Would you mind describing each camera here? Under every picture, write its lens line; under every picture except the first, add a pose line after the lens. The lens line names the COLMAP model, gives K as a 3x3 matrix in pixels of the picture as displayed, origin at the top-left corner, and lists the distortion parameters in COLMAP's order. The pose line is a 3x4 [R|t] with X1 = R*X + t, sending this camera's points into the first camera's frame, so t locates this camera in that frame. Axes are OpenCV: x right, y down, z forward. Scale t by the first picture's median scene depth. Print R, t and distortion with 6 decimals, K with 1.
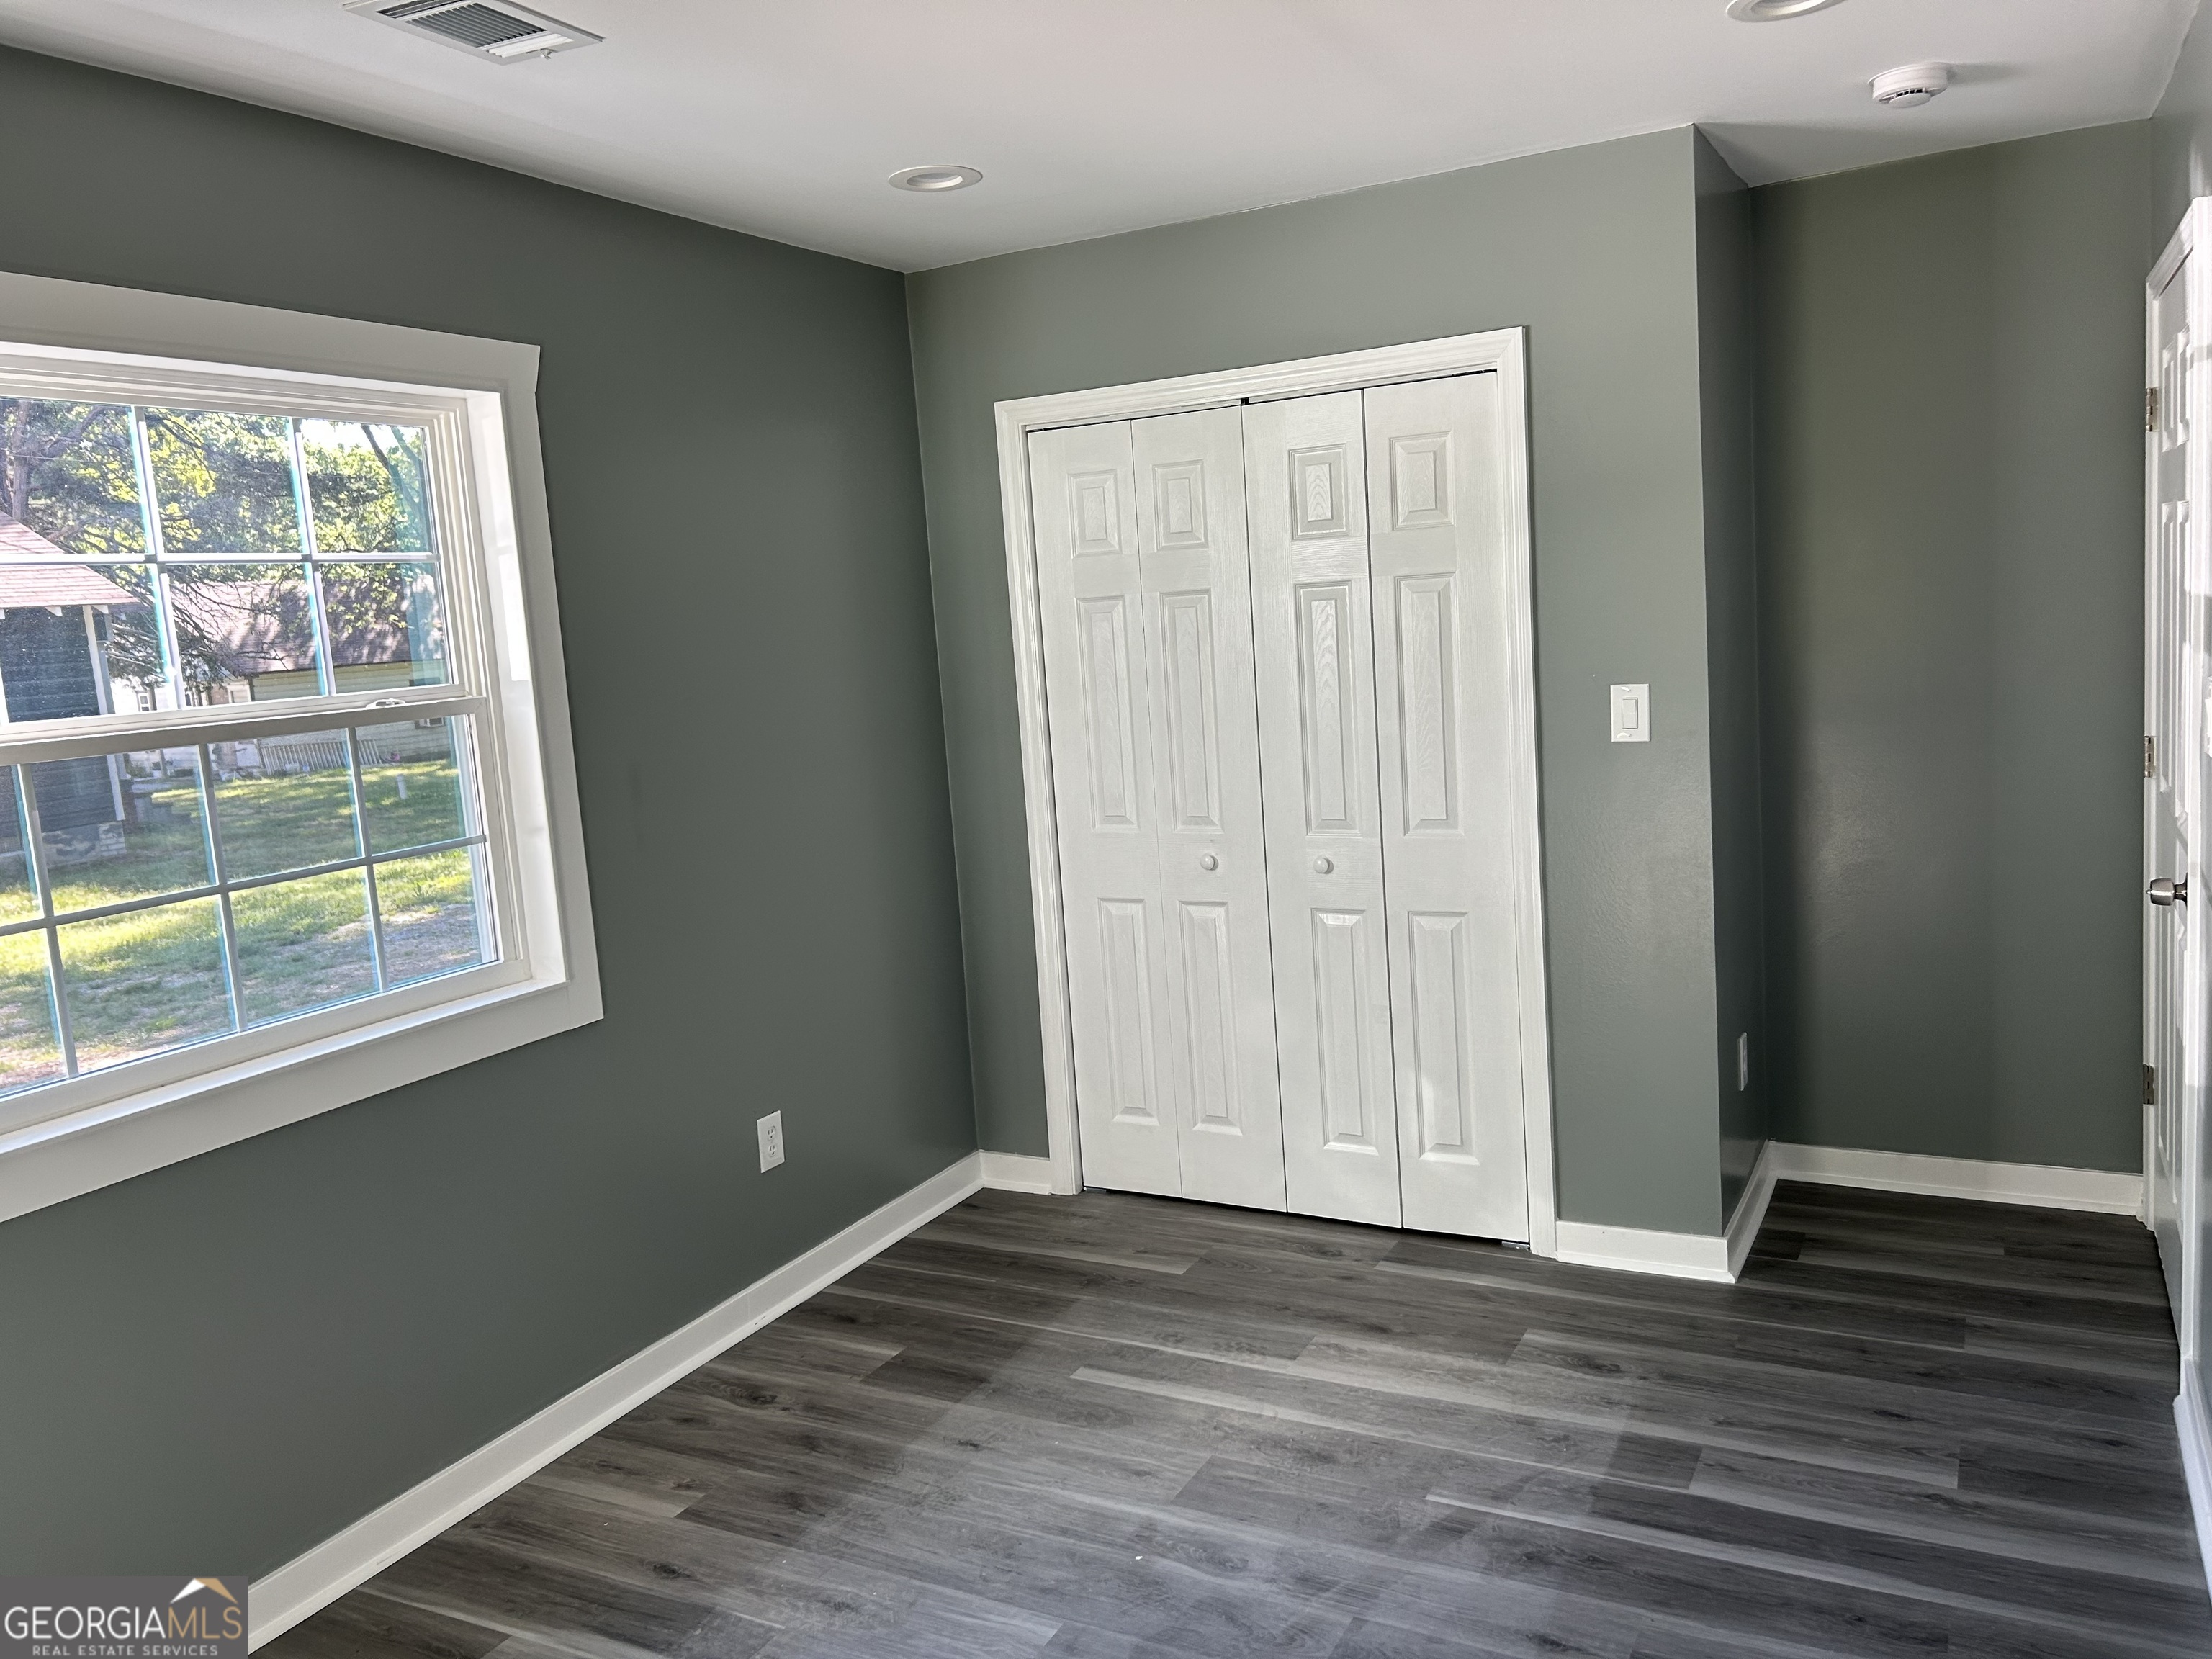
lens RADIAL K [[1657.8, 0, 1093.2], [0, 1657.8, 836.6], [0, 0, 1]] dist [0.008140, -0.000547]
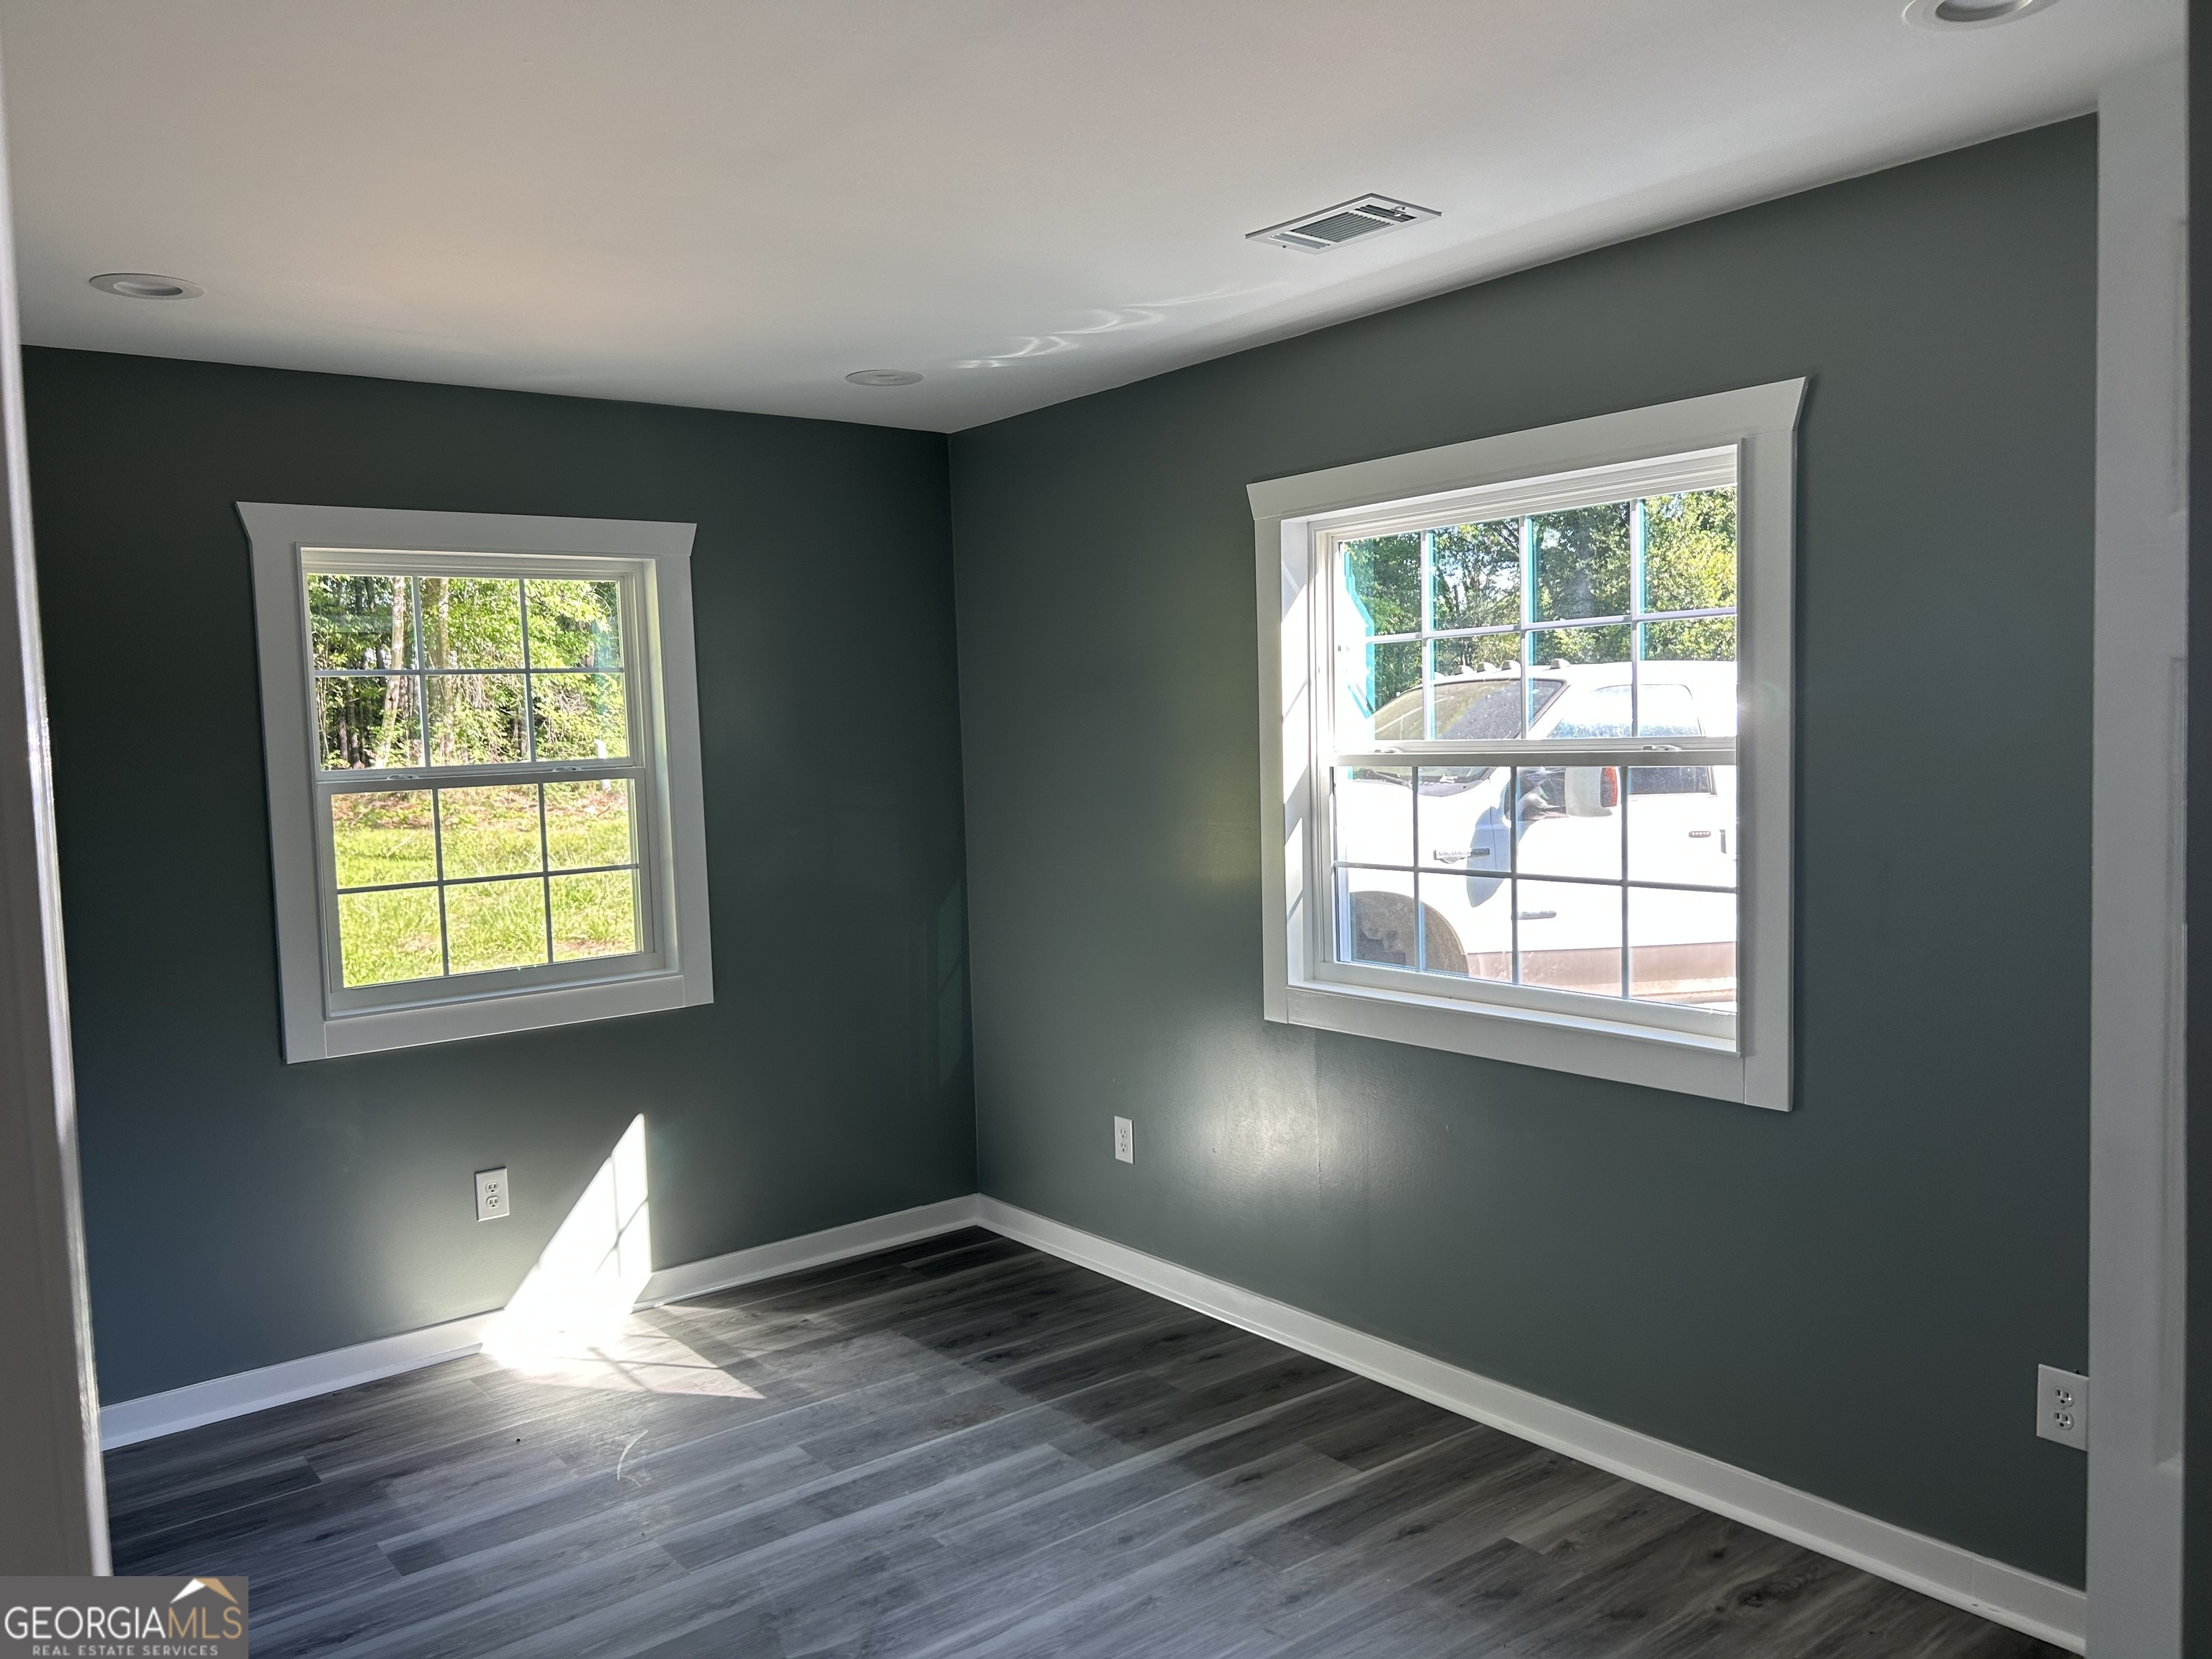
lens RADIAL K [[1657.8, 0, 1093.1], [0, 1657.8, 821.2], [0, 0, 1]] dist [0.008140, -0.000547]
pose [[-0.378731, 0.155732, -0.912311, 0.750092], [-0.063347, 0.979068, 0.193425, -0.230391], [0.923336, 0.131048, -0.360938, 1.079184]]
